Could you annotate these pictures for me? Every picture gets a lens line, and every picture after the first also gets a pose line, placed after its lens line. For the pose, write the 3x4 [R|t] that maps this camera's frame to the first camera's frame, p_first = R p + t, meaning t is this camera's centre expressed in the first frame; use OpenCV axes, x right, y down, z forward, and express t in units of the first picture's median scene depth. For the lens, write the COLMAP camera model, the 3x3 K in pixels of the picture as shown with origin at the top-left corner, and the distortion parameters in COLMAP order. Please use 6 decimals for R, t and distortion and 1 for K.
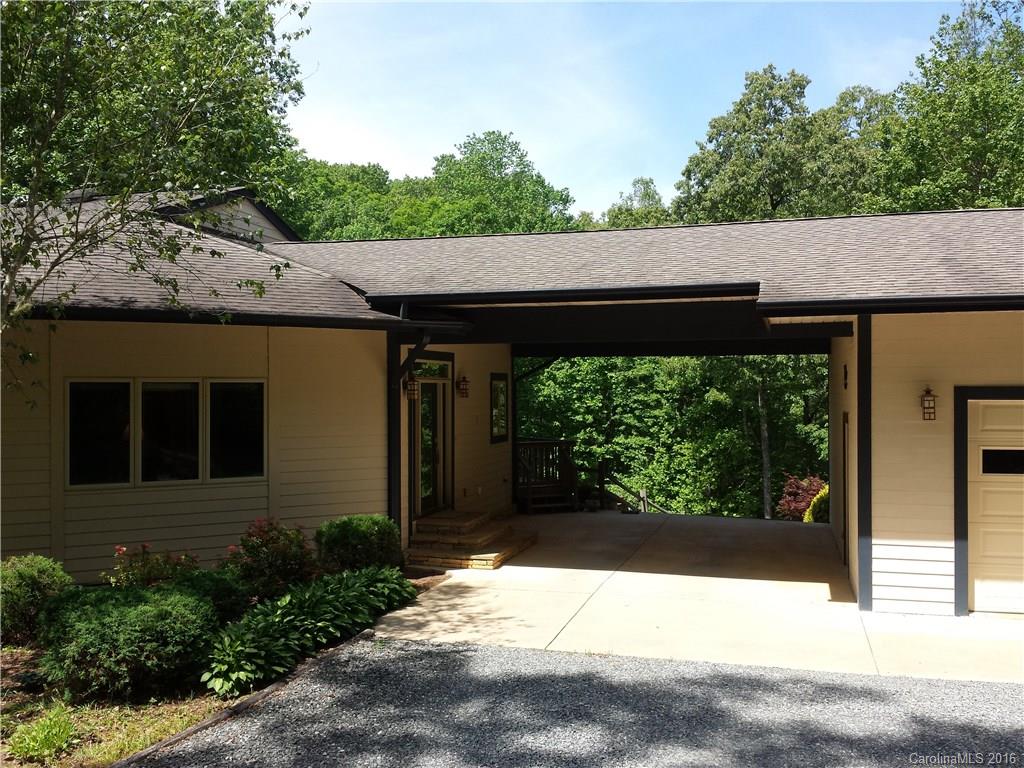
lens RADIAL K [[933.7, 0, 512.0], [0, 933.7, 384.0], [0, 0, 1]] dist [0.072078, -0.162384]
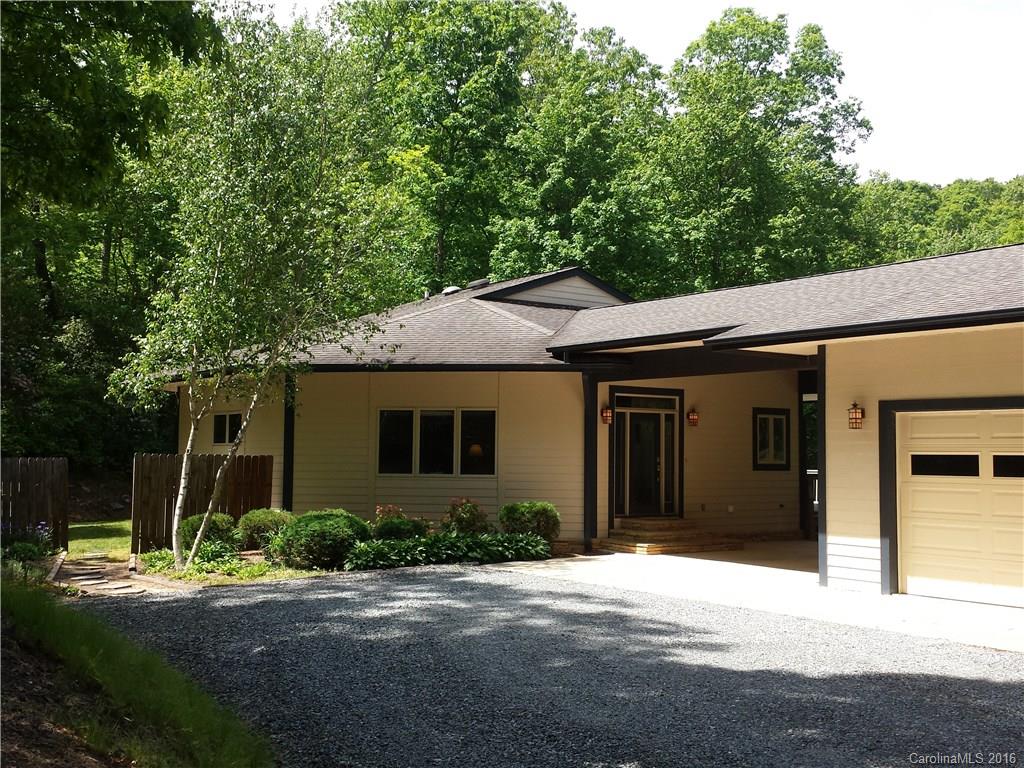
lens RADIAL K [[984.4, 0, 473.6], [0, 984.4, 388.8], [0, 0, 1]] dist [0.074934, -0.219926]
pose [[0.801503, -0.023485, -0.597529, 0.660996], [-0.008153, 0.998706, -0.050189, 0.044416], [0.597935, 0.045098, 0.800275, -0.260911]]
